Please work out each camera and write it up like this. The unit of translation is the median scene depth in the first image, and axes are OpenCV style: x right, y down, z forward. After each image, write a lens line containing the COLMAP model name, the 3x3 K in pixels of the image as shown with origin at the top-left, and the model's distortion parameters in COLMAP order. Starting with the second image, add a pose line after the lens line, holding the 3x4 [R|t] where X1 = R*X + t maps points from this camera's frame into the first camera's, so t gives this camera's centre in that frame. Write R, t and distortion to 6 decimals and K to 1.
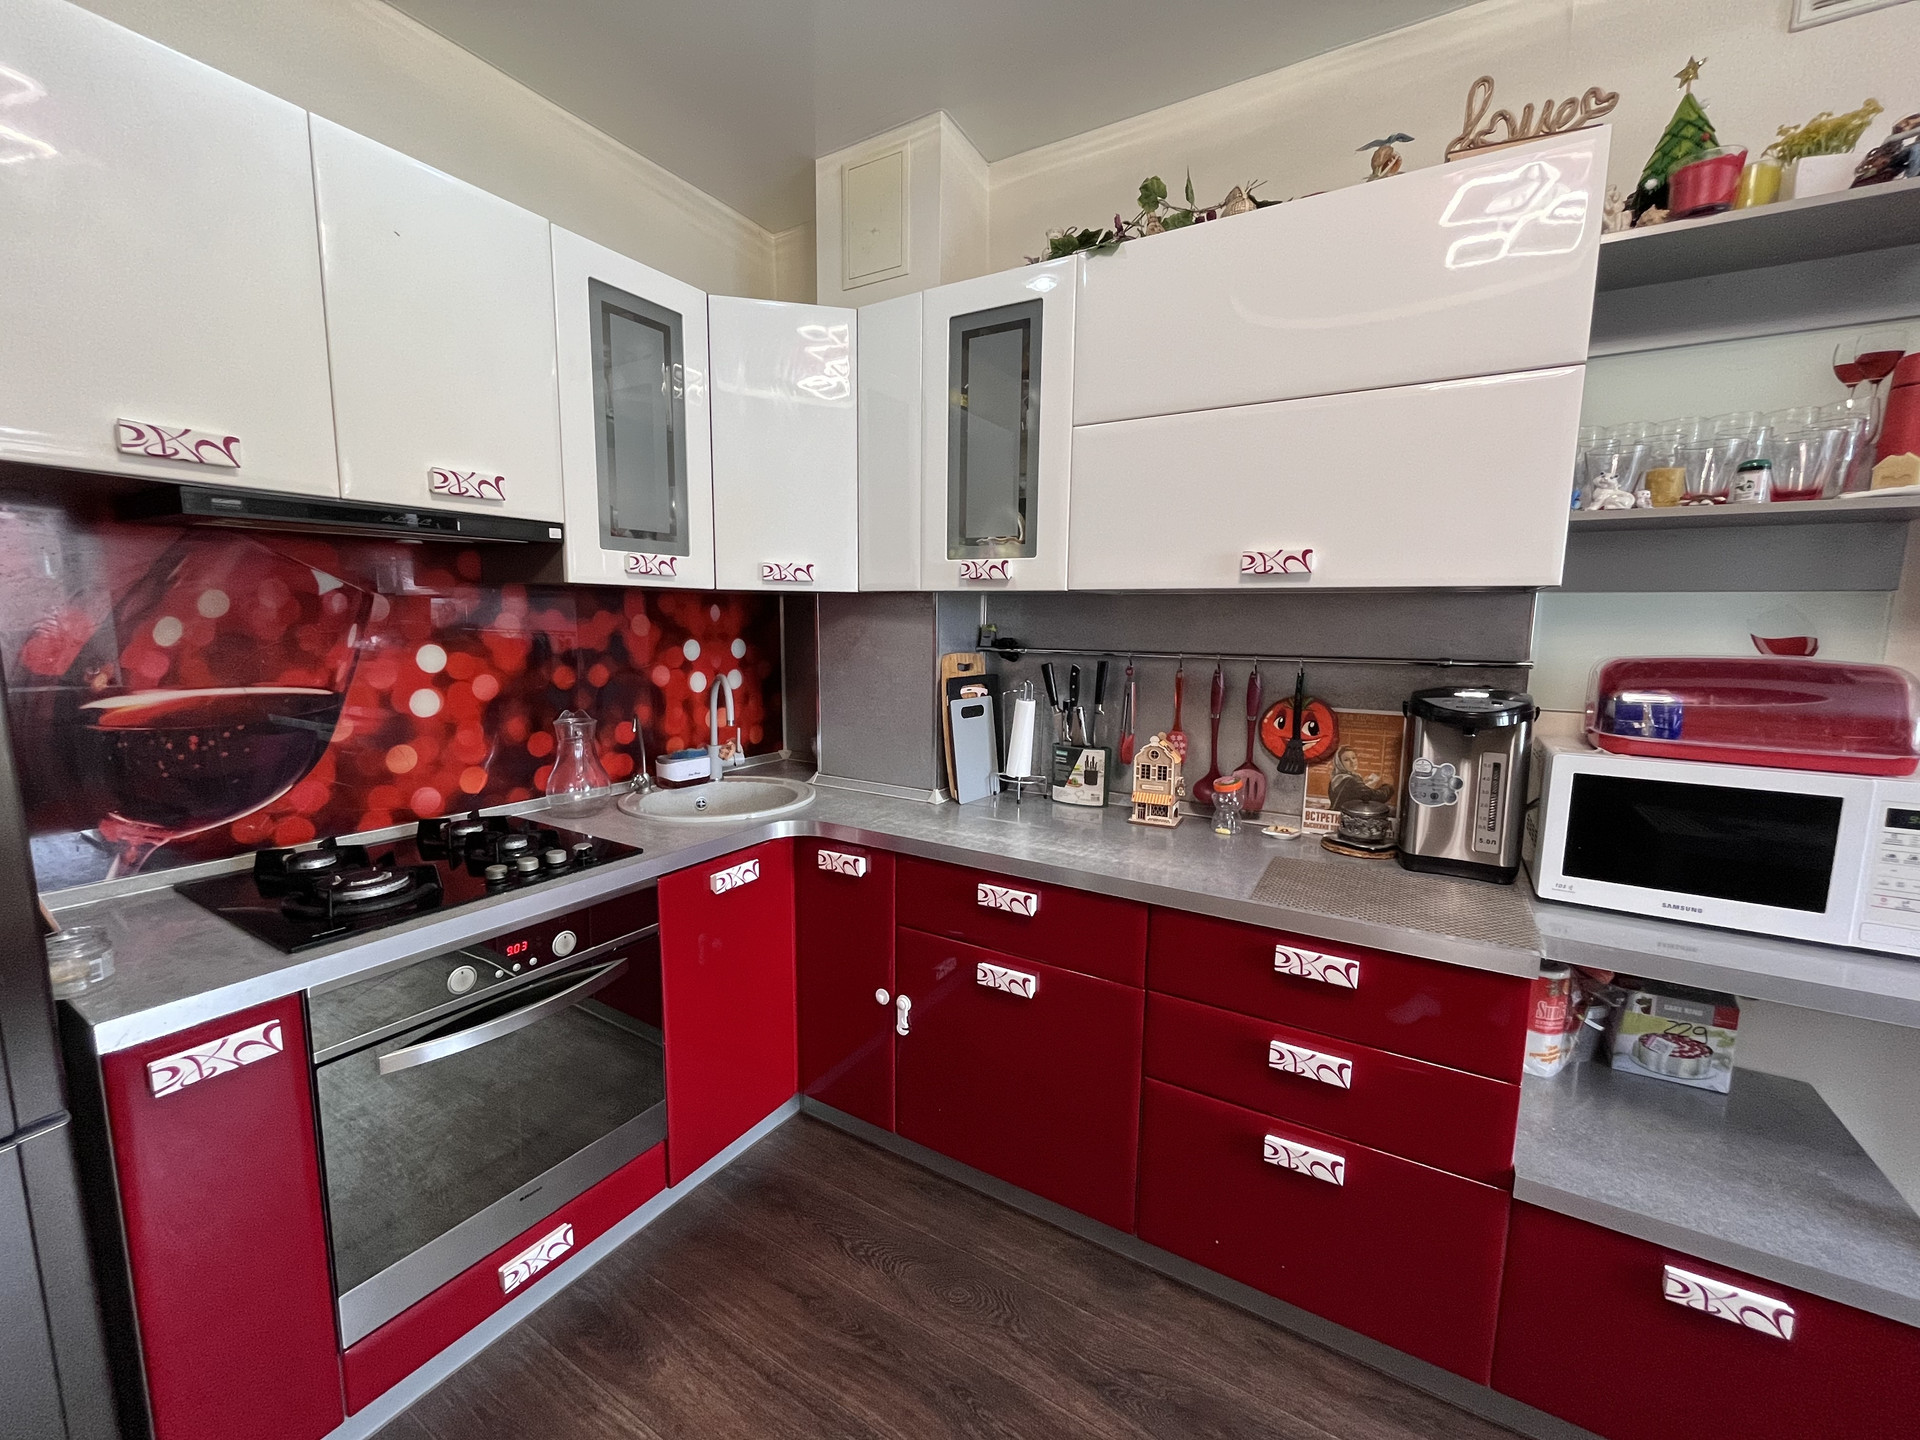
lens RADIAL K [[776.5, 0, 957.6], [0, 776.5, 719.6], [0, 0, 1]] dist [-0.002005, 0.000406]
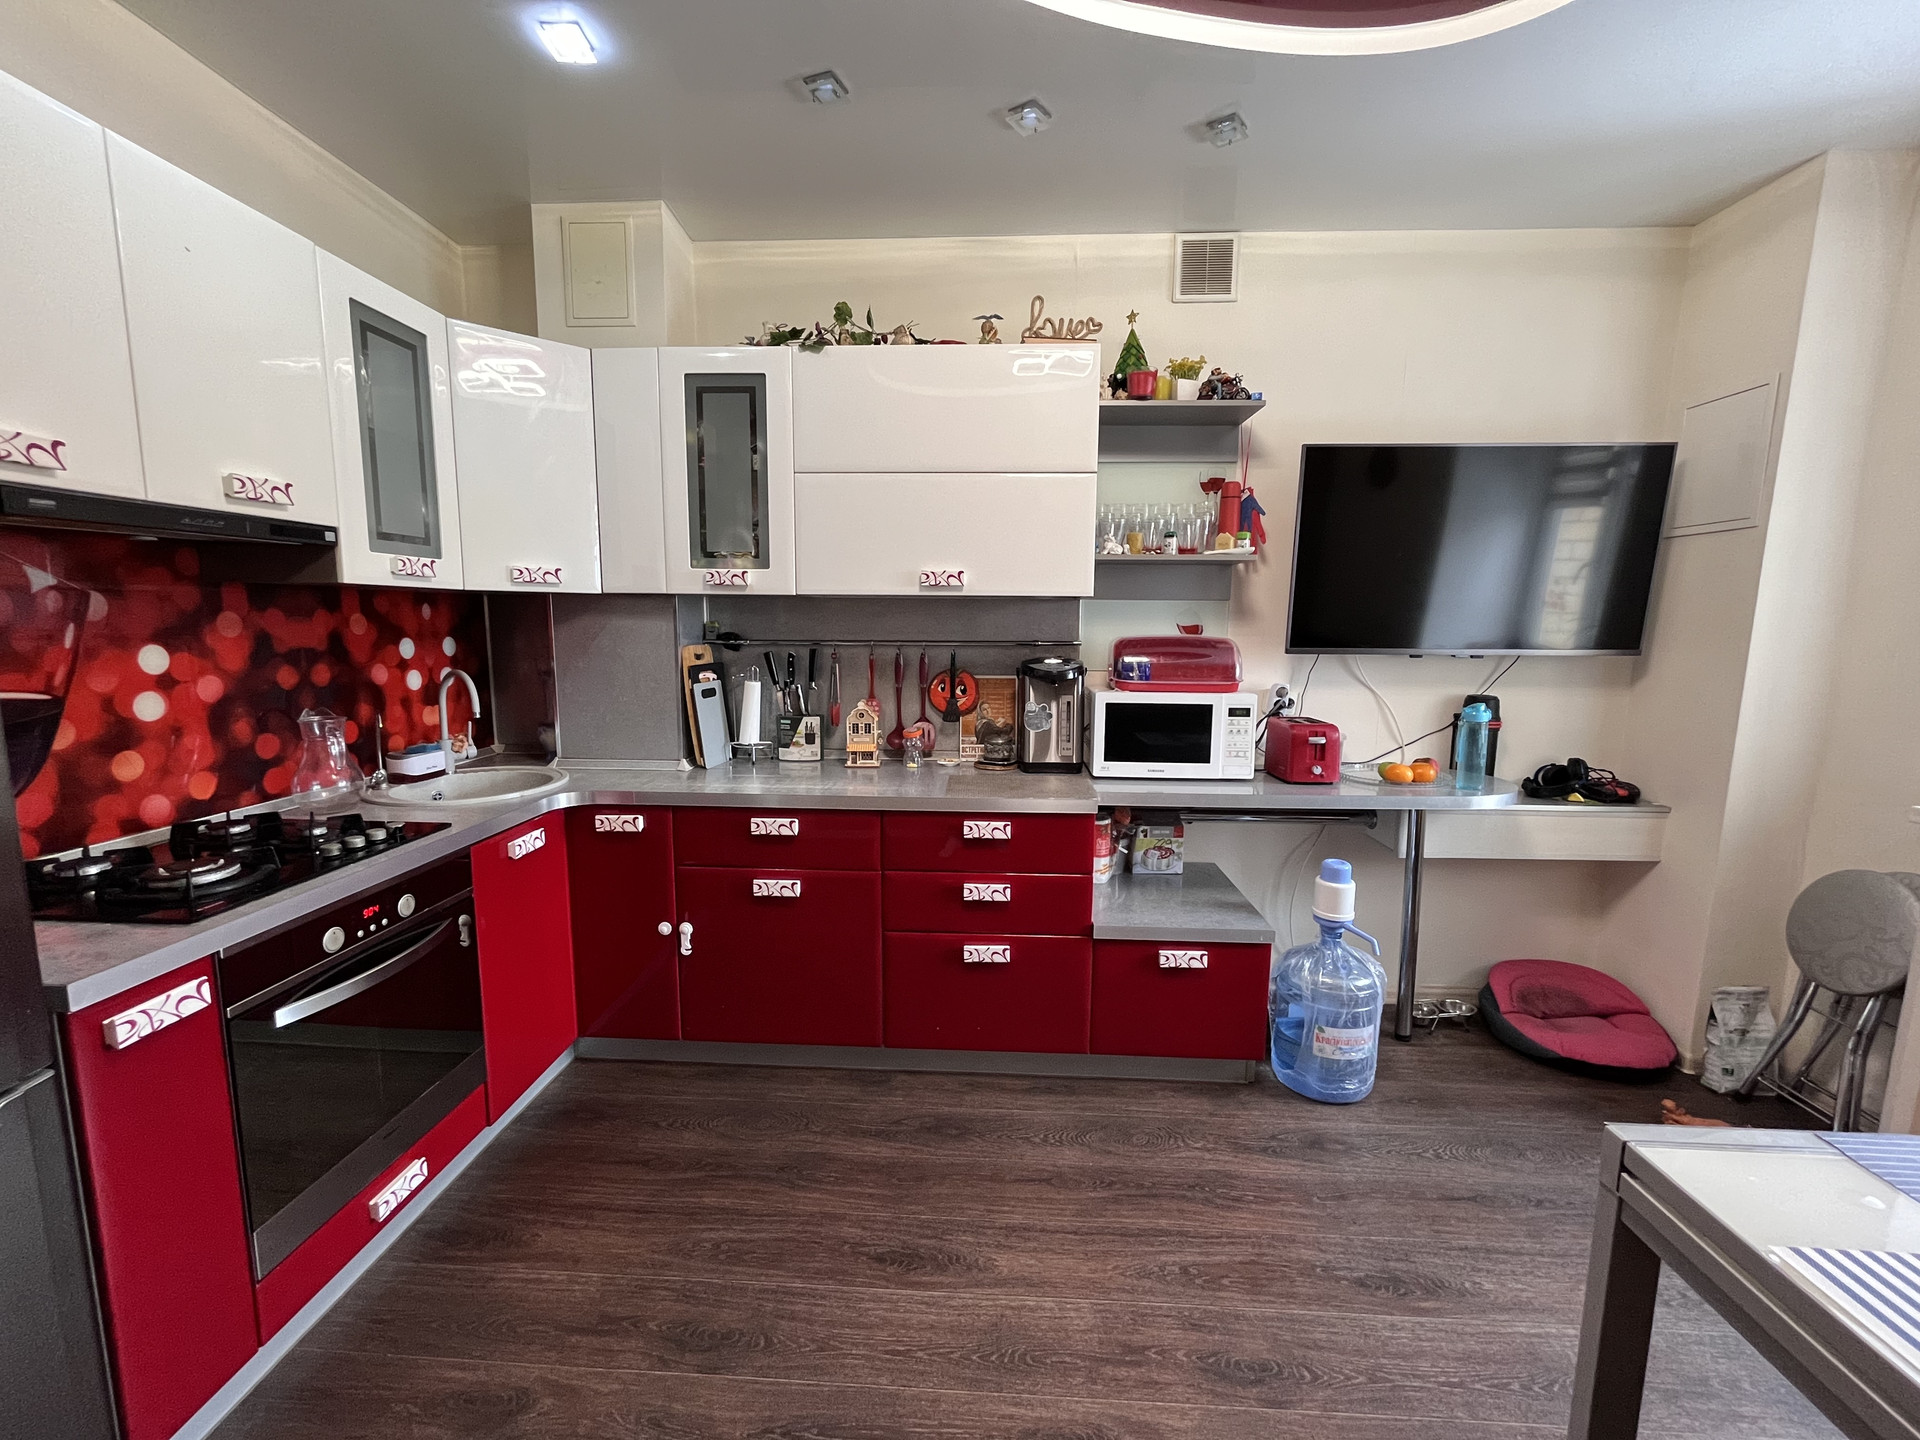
lens RADIAL K [[776.5, 0, 959.8], [0, 776.5, 720.4], [0, 0, 1]] dist [-0.002005, 0.000406]
pose [[0.877411, -0.066290, 0.475138, -0.288804], [0.064966, 0.997702, 0.019227, 0.046175], [-0.475321, 0.013998, 0.879701, -0.338276]]
